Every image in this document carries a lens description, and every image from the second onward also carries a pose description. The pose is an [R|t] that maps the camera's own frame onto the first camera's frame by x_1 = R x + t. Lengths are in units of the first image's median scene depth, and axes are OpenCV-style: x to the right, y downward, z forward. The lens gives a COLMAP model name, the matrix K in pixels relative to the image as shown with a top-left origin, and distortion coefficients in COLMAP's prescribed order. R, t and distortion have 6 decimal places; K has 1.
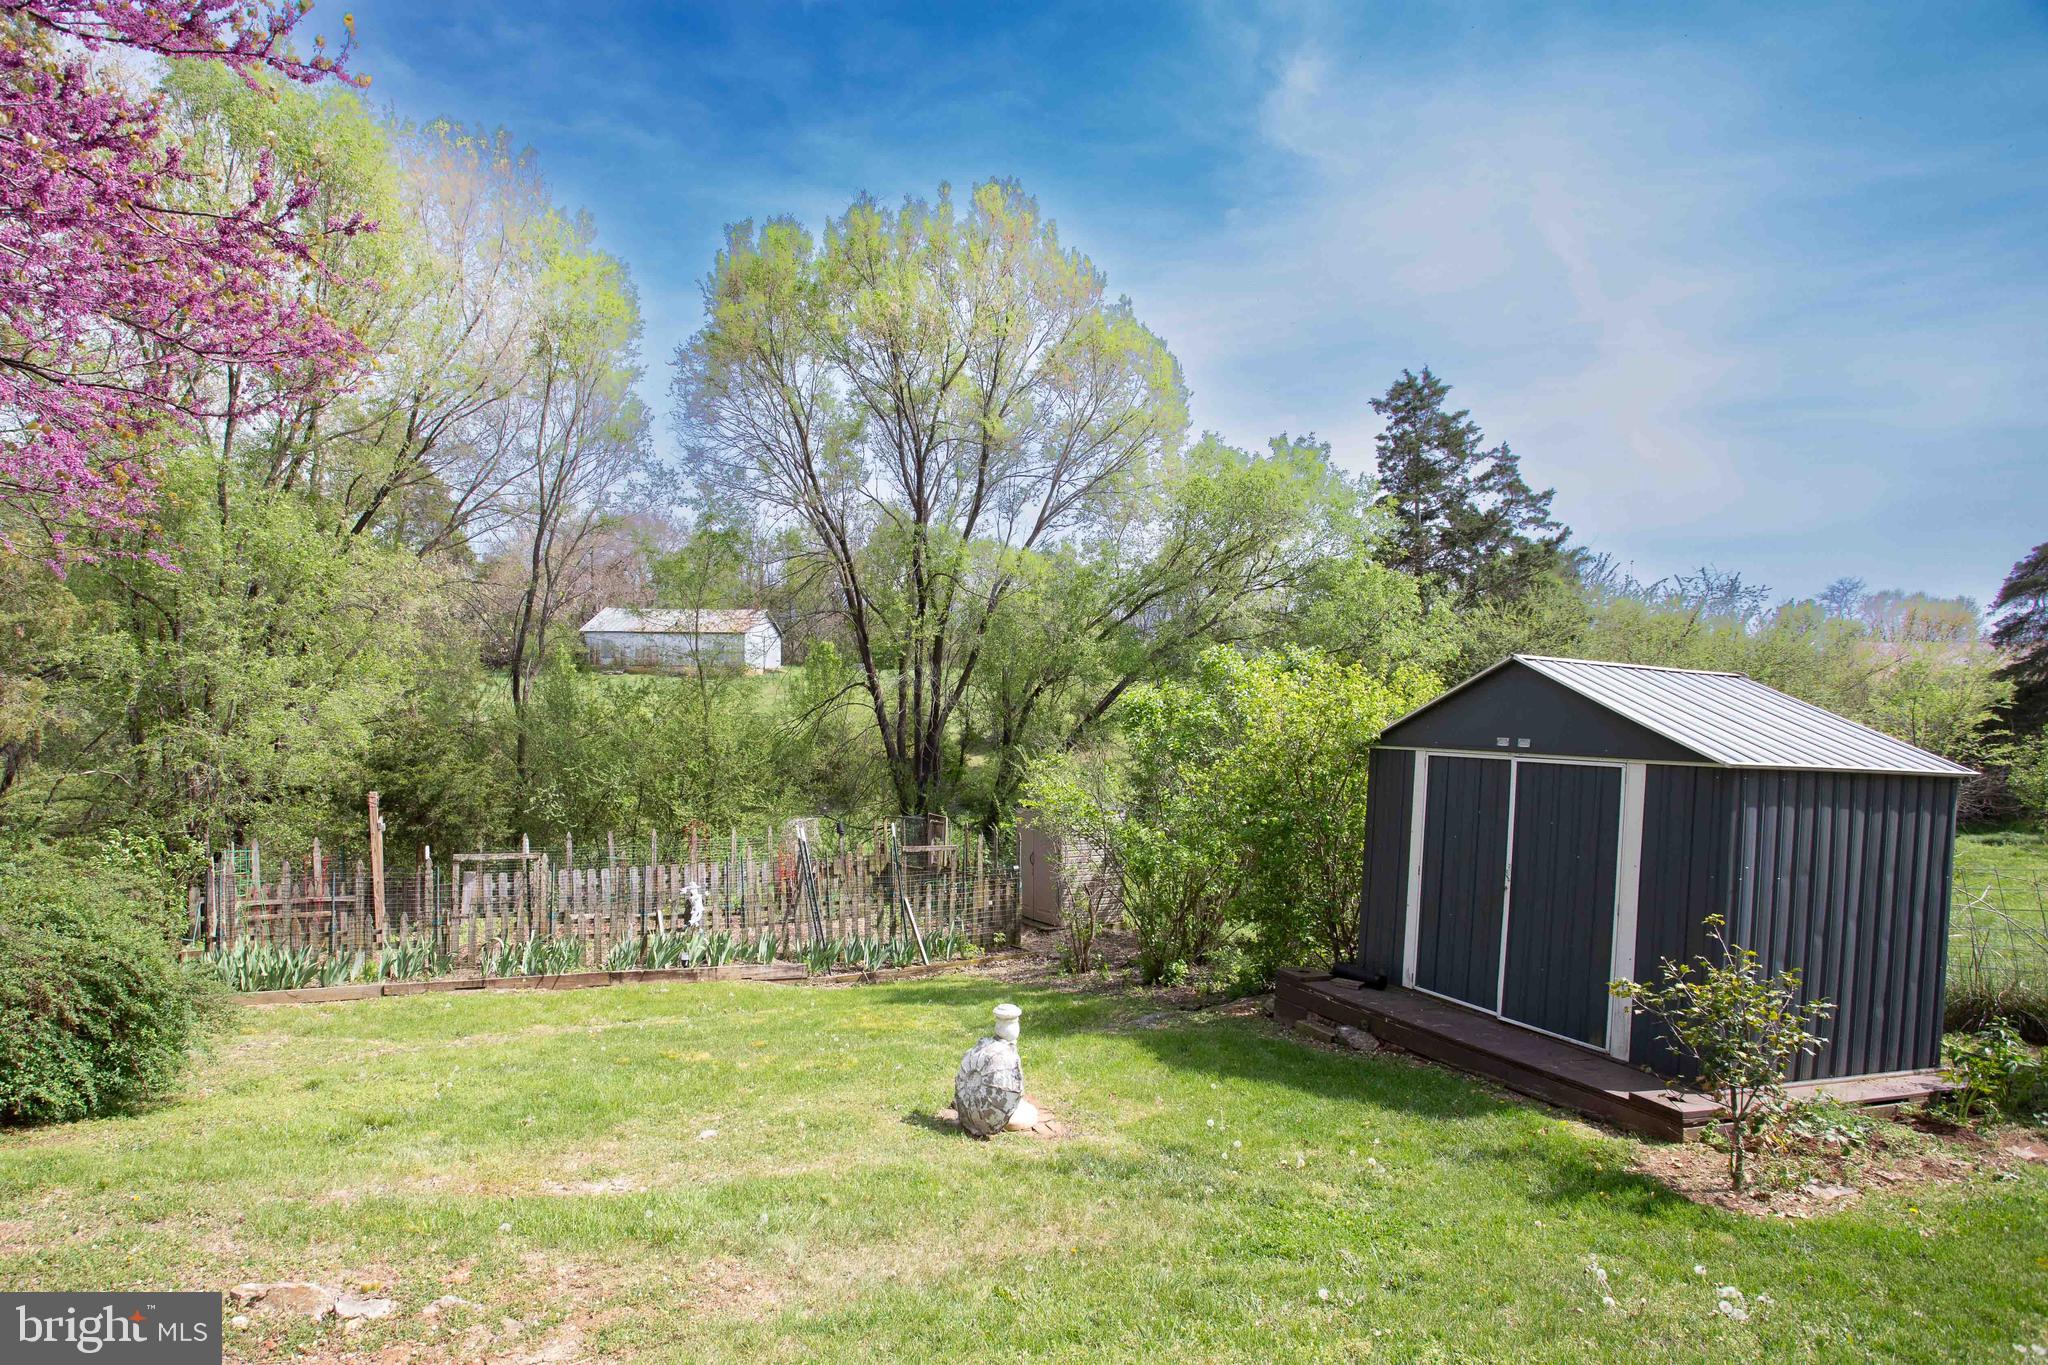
lens RADIAL K [[1019.6, 0, 1019.9], [0, 1019.6, 715.7], [0, 0, 1]] dist [-0.019756, -0.000019]
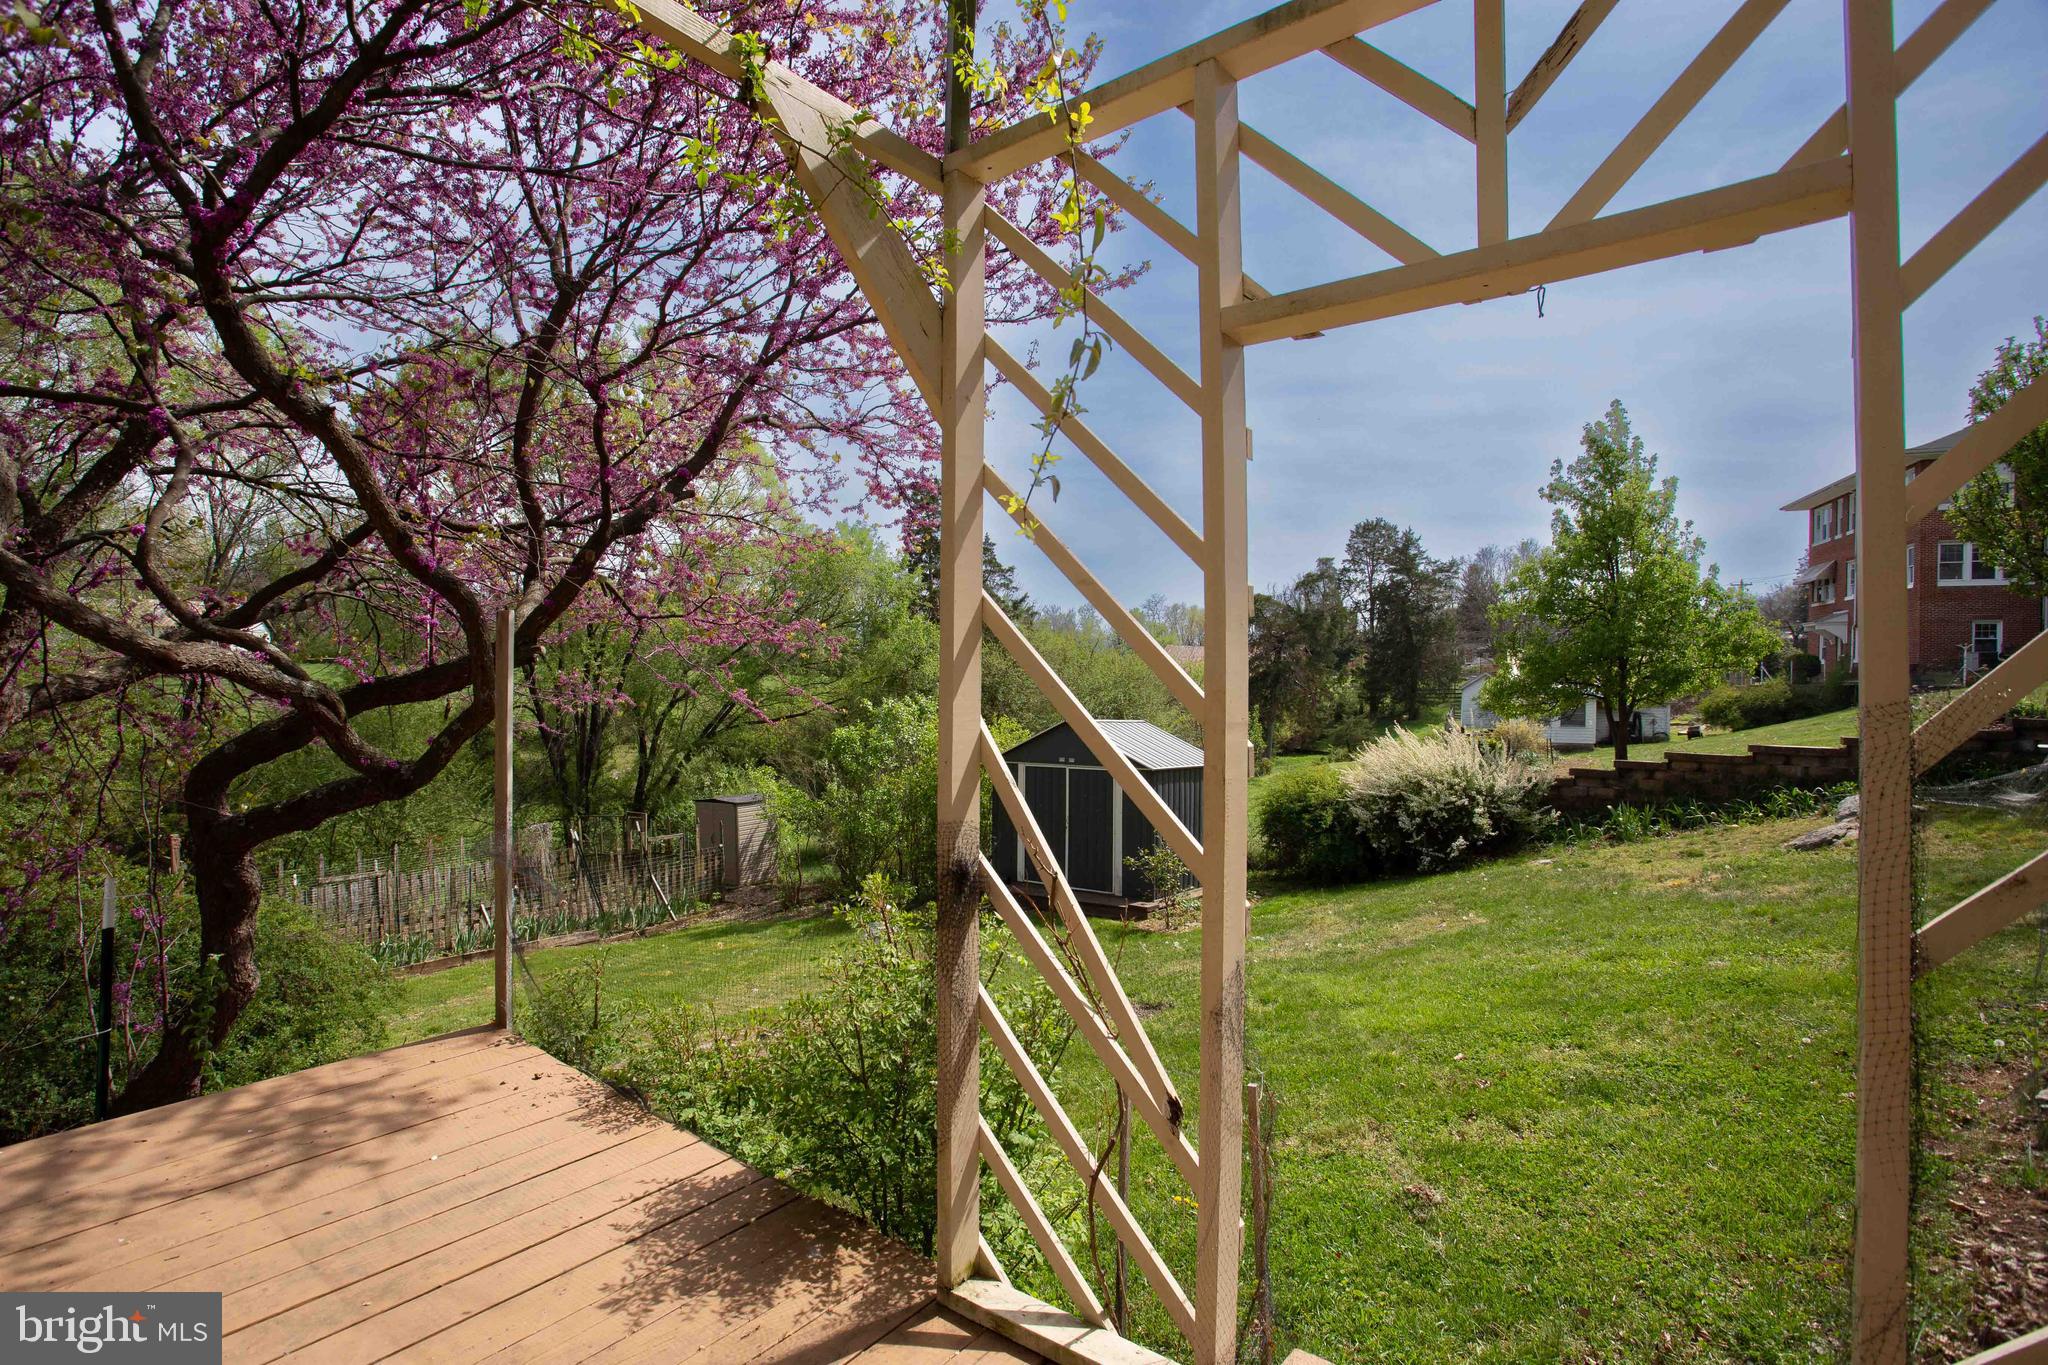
lens RADIAL K [[975.7, 0, 1024.0], [0, 975.7, 682.5], [0, 0, 1]] dist [0.000125, 0.000110]
pose [[0.846994, -0.009708, 0.531514, -0.390496], [0.011028, 0.999939, 0.000690, -0.079534], [-0.531488, 0.005277, 0.847049, -0.399559]]
